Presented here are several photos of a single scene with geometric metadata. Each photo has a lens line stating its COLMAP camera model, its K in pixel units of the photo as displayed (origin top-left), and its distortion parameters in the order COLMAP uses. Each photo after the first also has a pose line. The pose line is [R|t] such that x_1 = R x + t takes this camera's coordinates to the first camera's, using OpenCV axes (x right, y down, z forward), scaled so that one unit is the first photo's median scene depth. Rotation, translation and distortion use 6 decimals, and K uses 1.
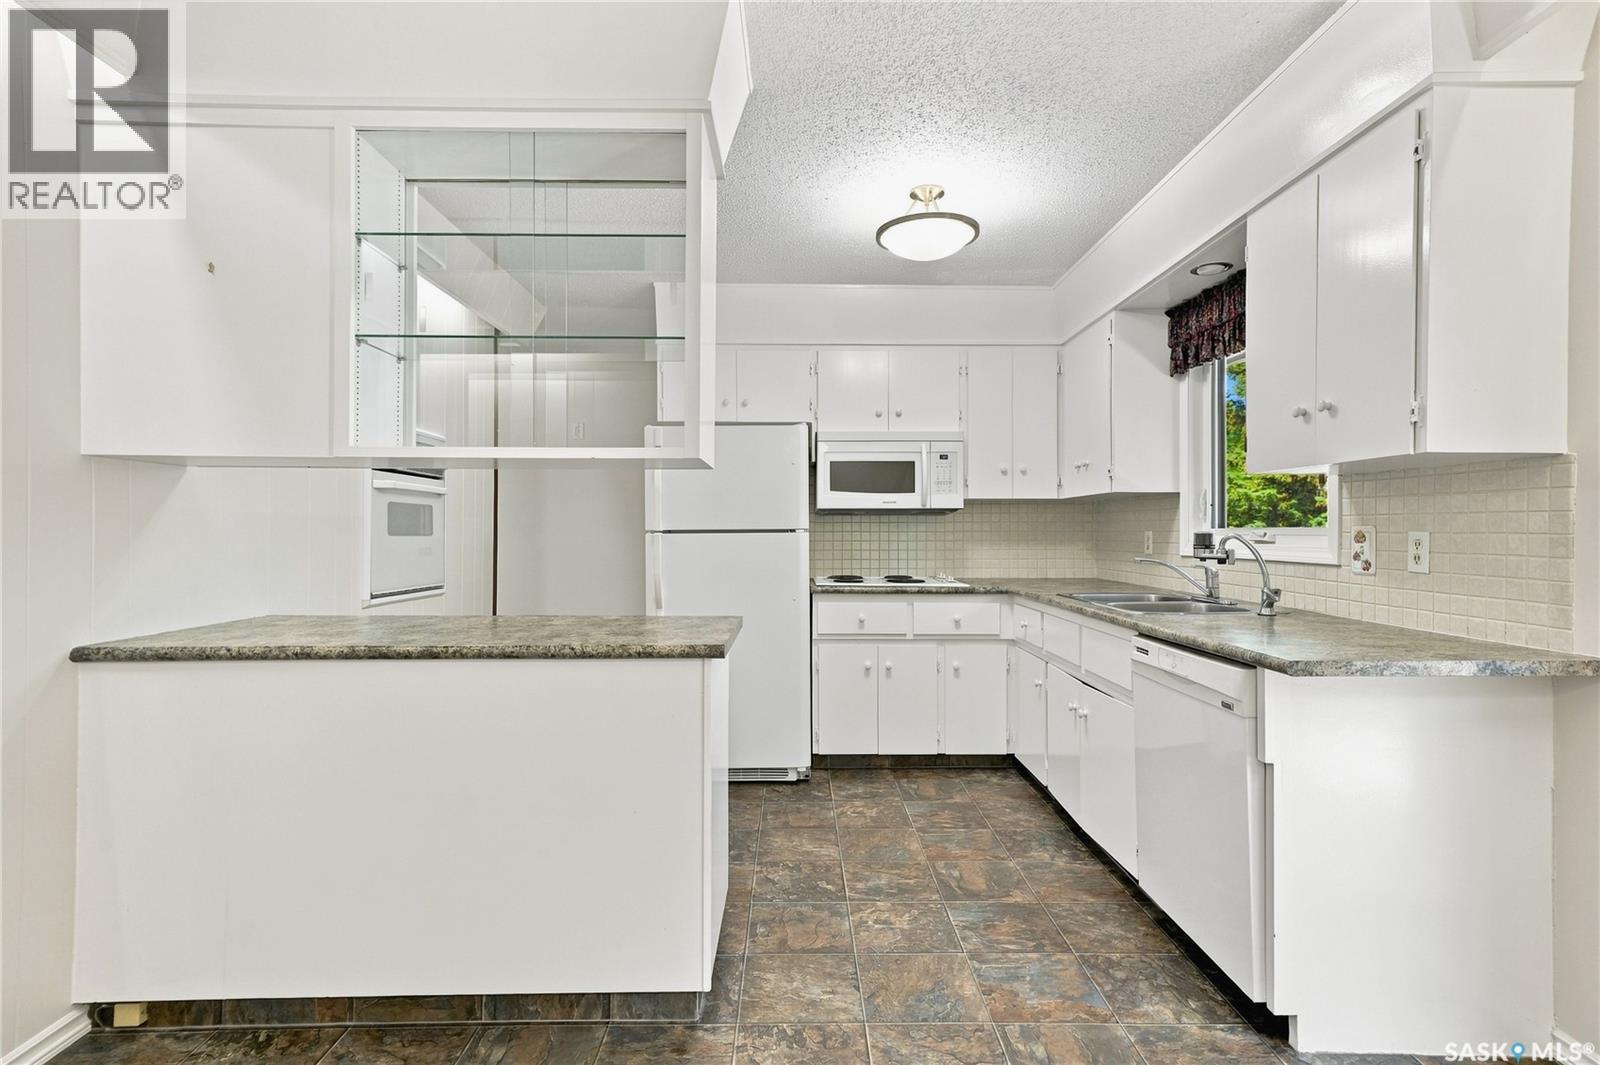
lens RADIAL K [[807.5, 0, 802.3], [0, 807.5, 531.4], [0, 0, 1]] dist [0.005103, 0.000637]
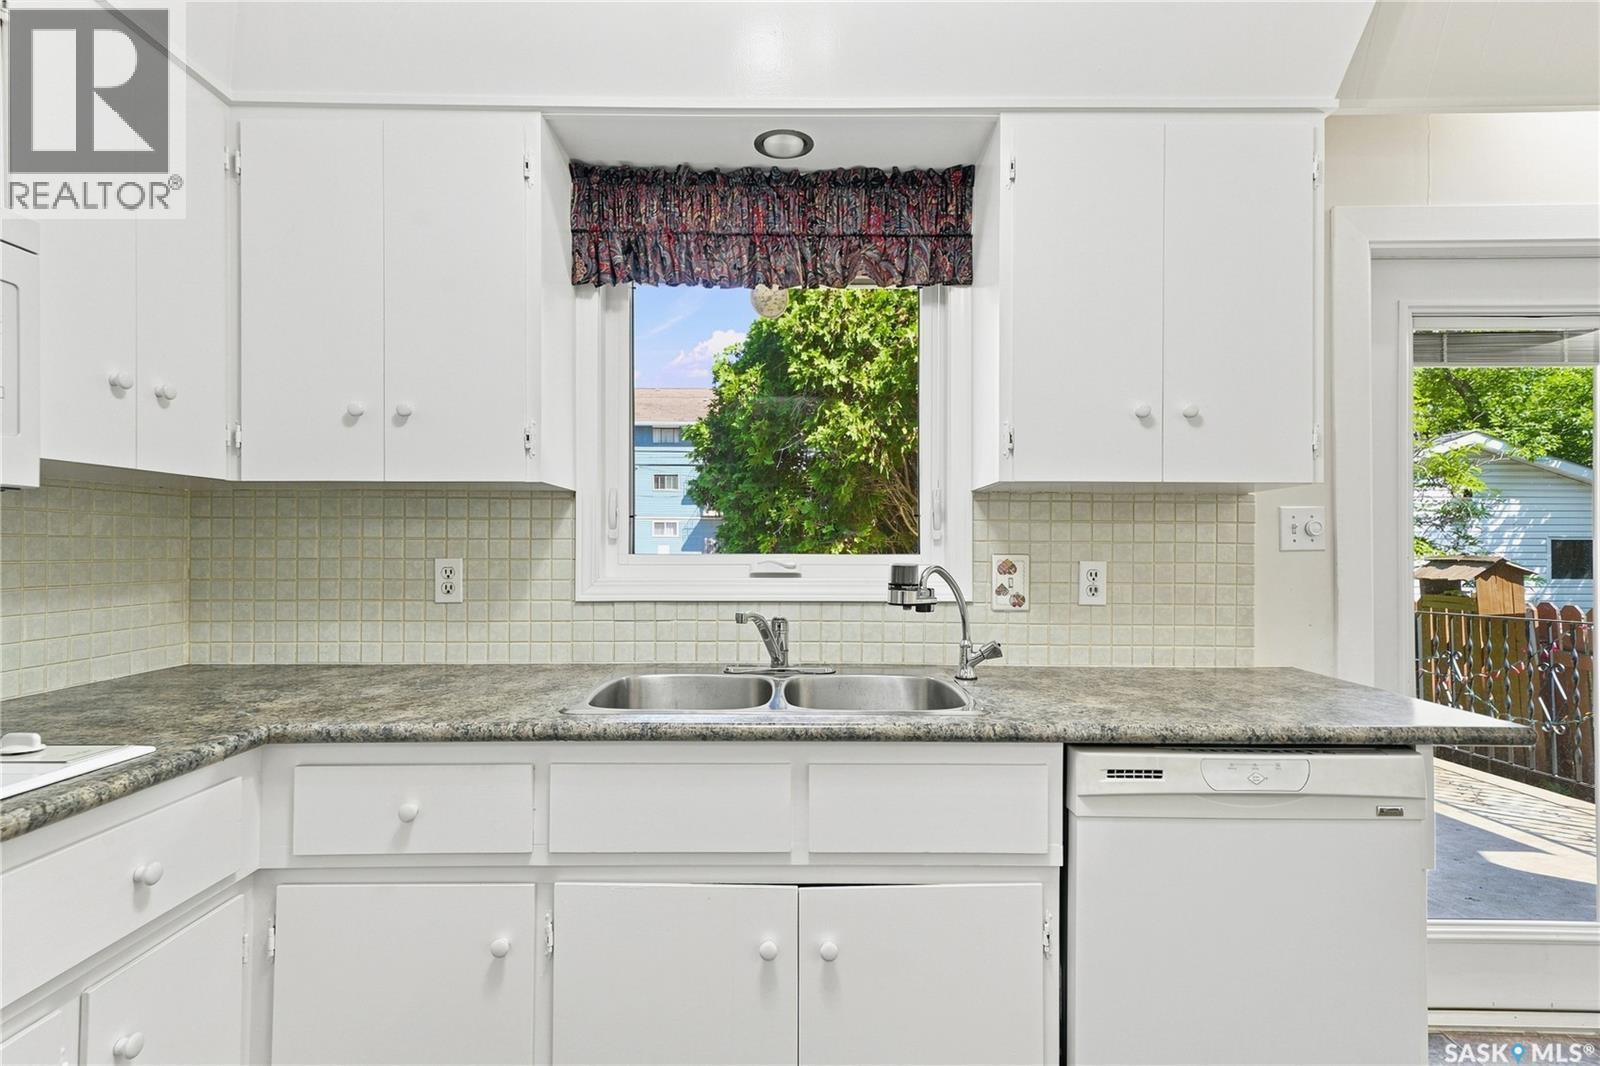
lens RADIAL K [[807.5, 0, 798.3], [0, 807.5, 539.5], [0, 0, 1]] dist [0.005103, 0.000637]
pose [[0.001021, 0.016380, 0.999865, -0.149912], [-0.002632, 0.999862, -0.016377, -0.007586], [-0.999996, -0.002615, 0.001064, 1.221410]]
